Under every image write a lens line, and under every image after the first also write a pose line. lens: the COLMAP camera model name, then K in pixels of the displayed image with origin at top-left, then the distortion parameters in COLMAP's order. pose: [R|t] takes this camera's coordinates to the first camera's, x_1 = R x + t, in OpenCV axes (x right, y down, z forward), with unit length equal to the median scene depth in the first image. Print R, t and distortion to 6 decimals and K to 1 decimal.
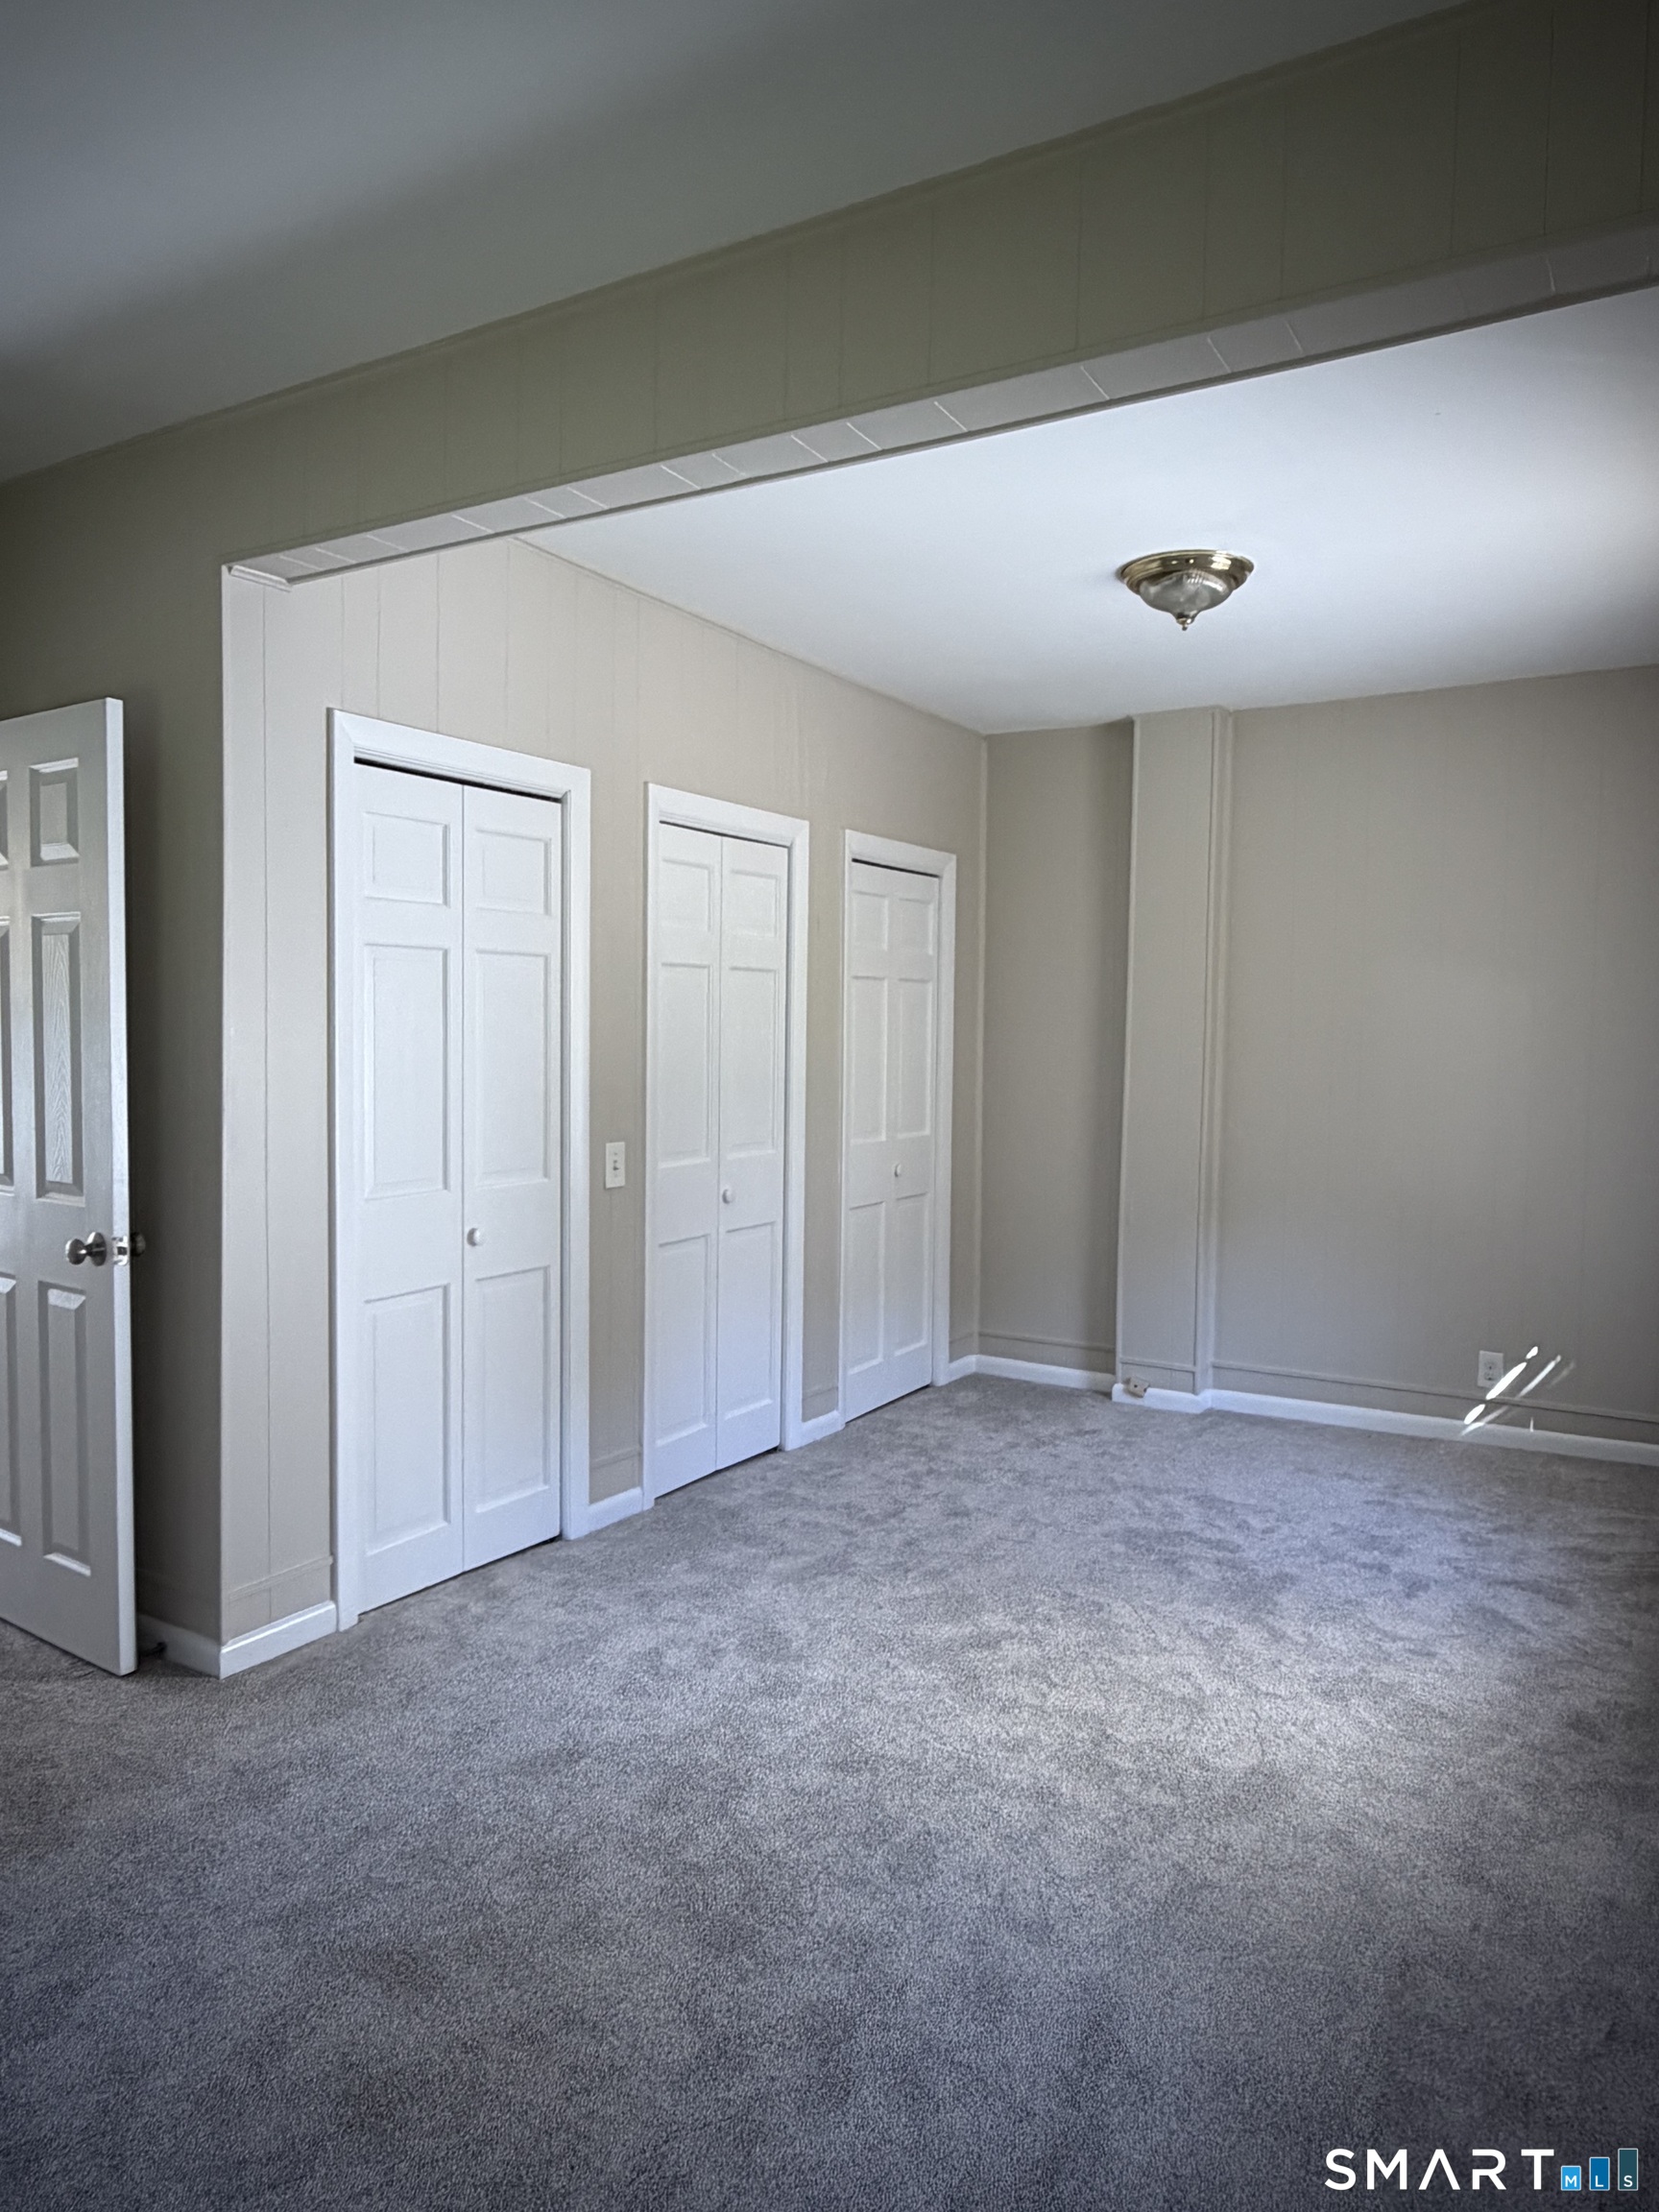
lens RADIAL K [[1476.1, 0, 840.8], [0, 1476.1, 1115.7], [0, 0, 1]] dist [0.000238, 0.002784]
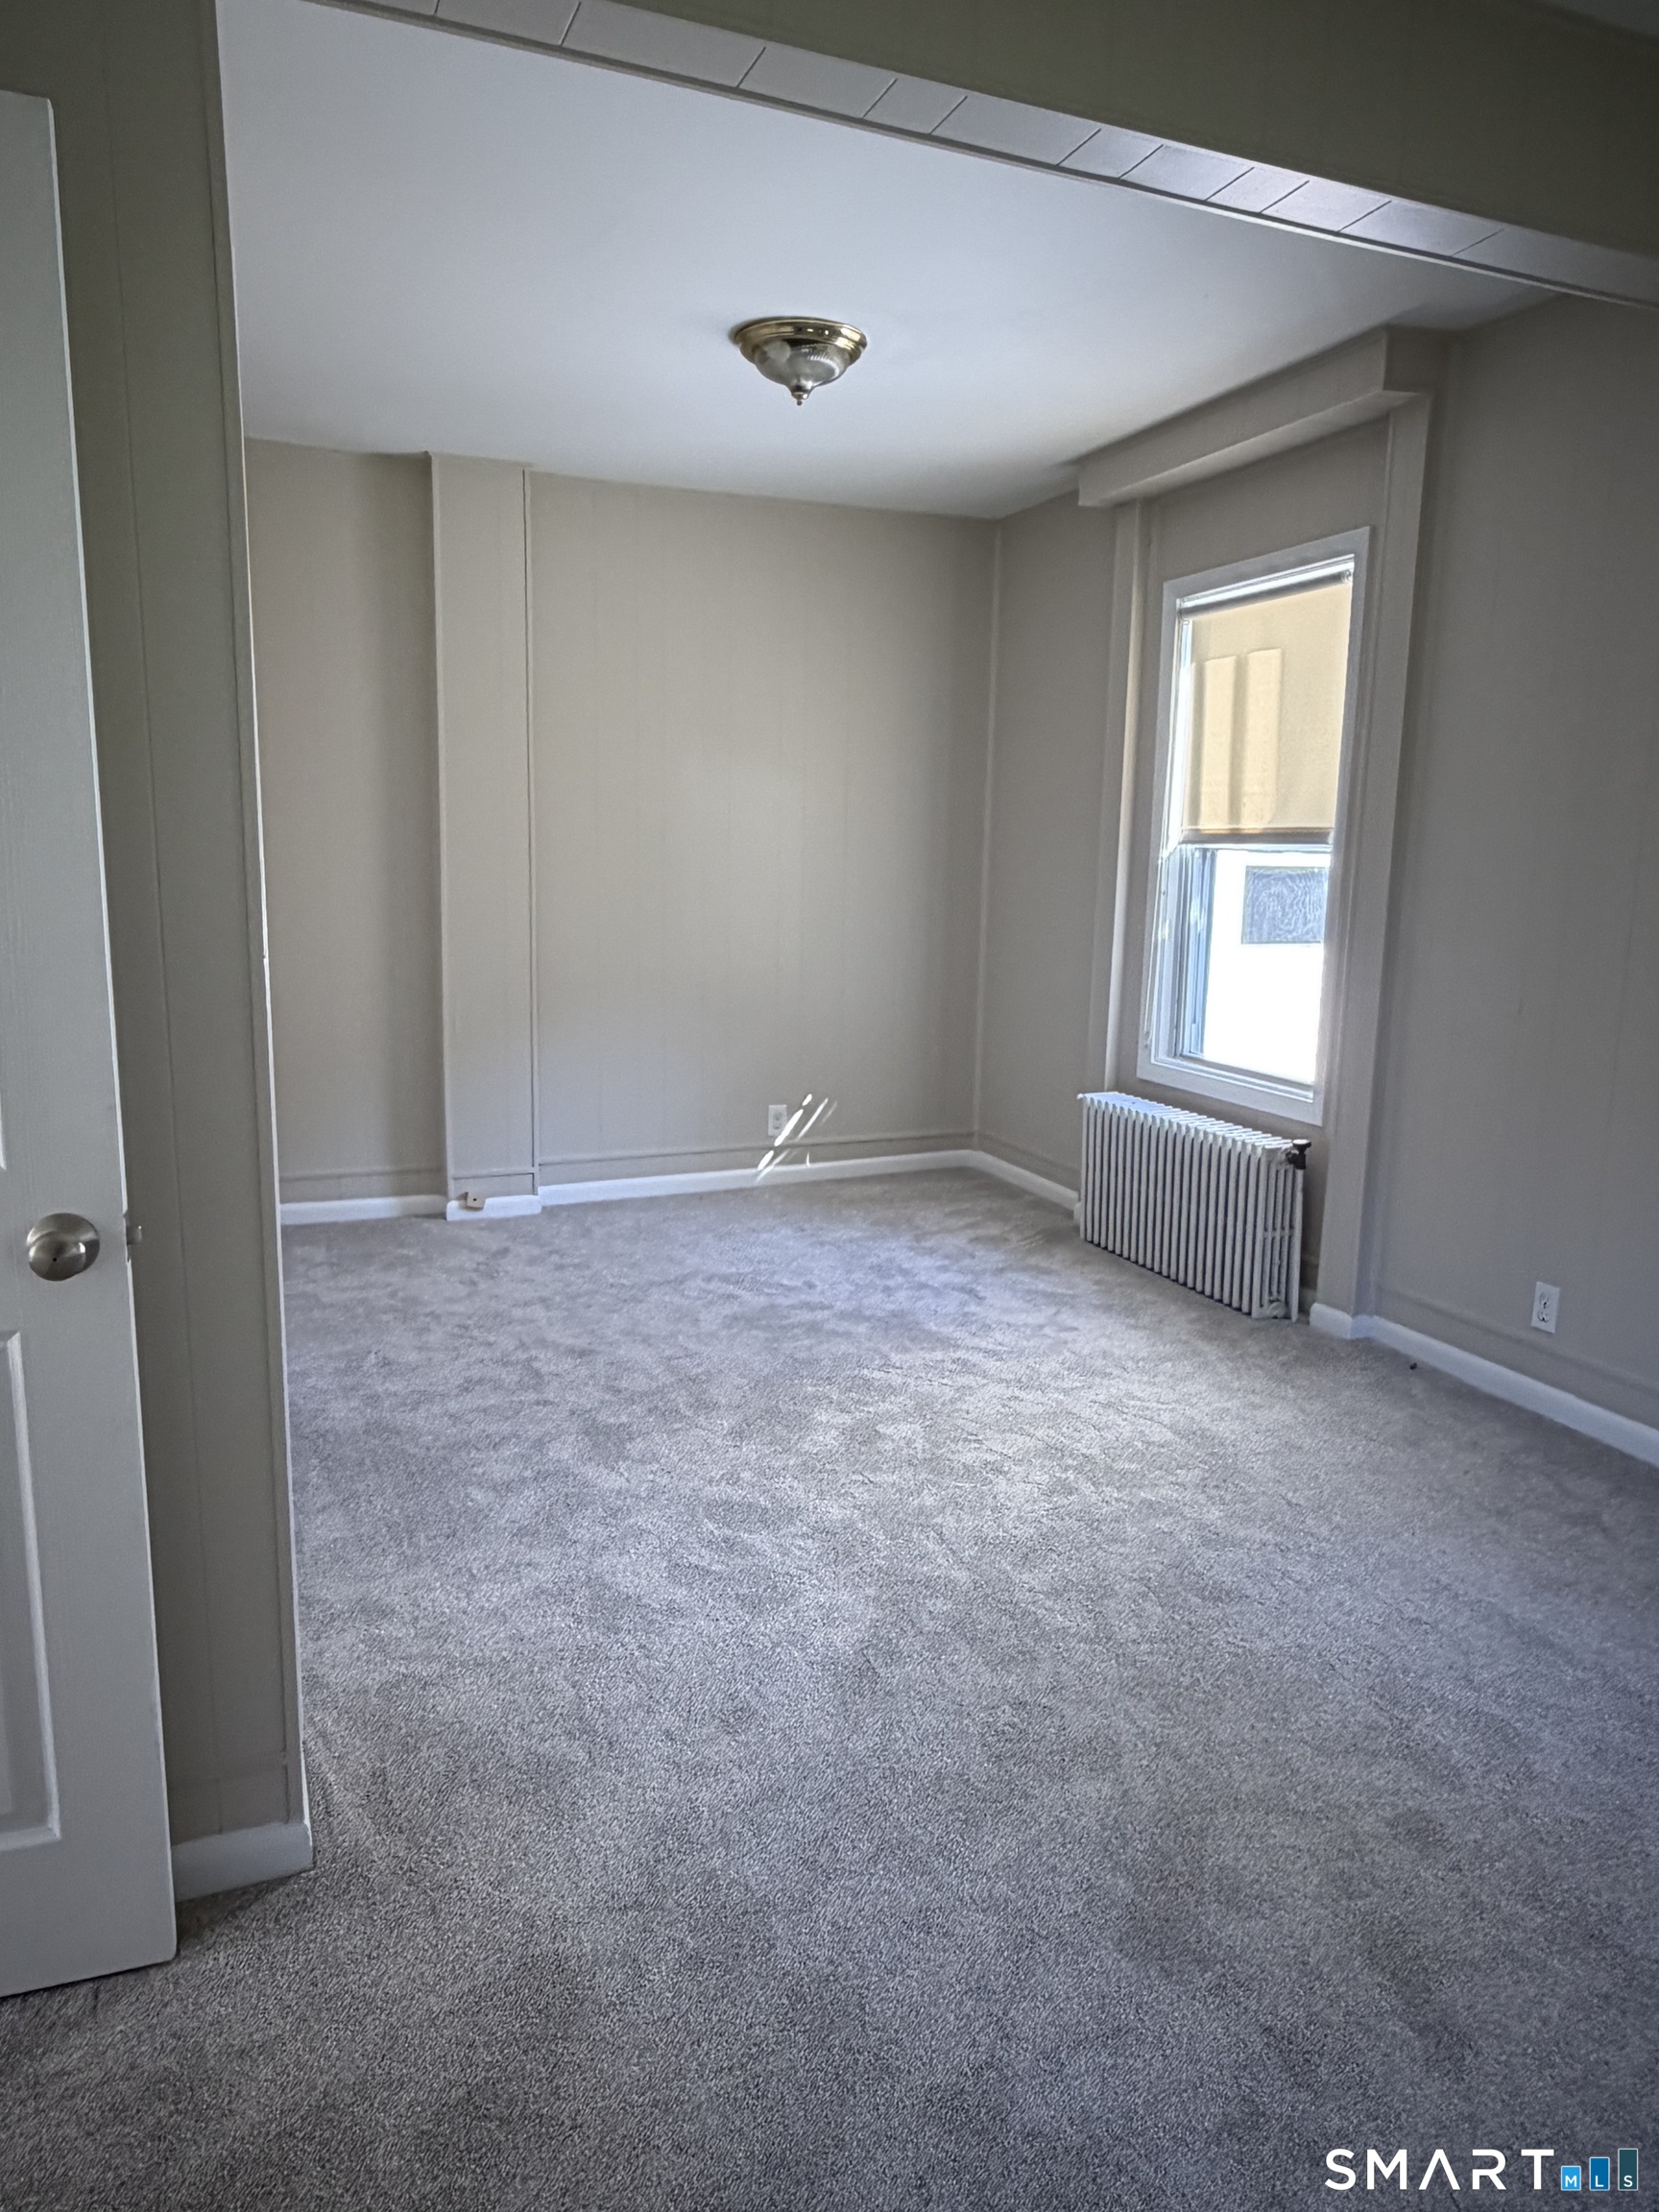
lens RADIAL K [[1476.1, 0, 840.4], [0, 1476.1, 1105.0], [0, 0, 1]] dist [0.000238, 0.002784]
pose [[0.580464, -0.146187, 0.801056, -0.551262], [0.035465, 0.987358, 0.154487, -0.020100], [-0.813513, -0.061265, 0.578310, 0.351272]]
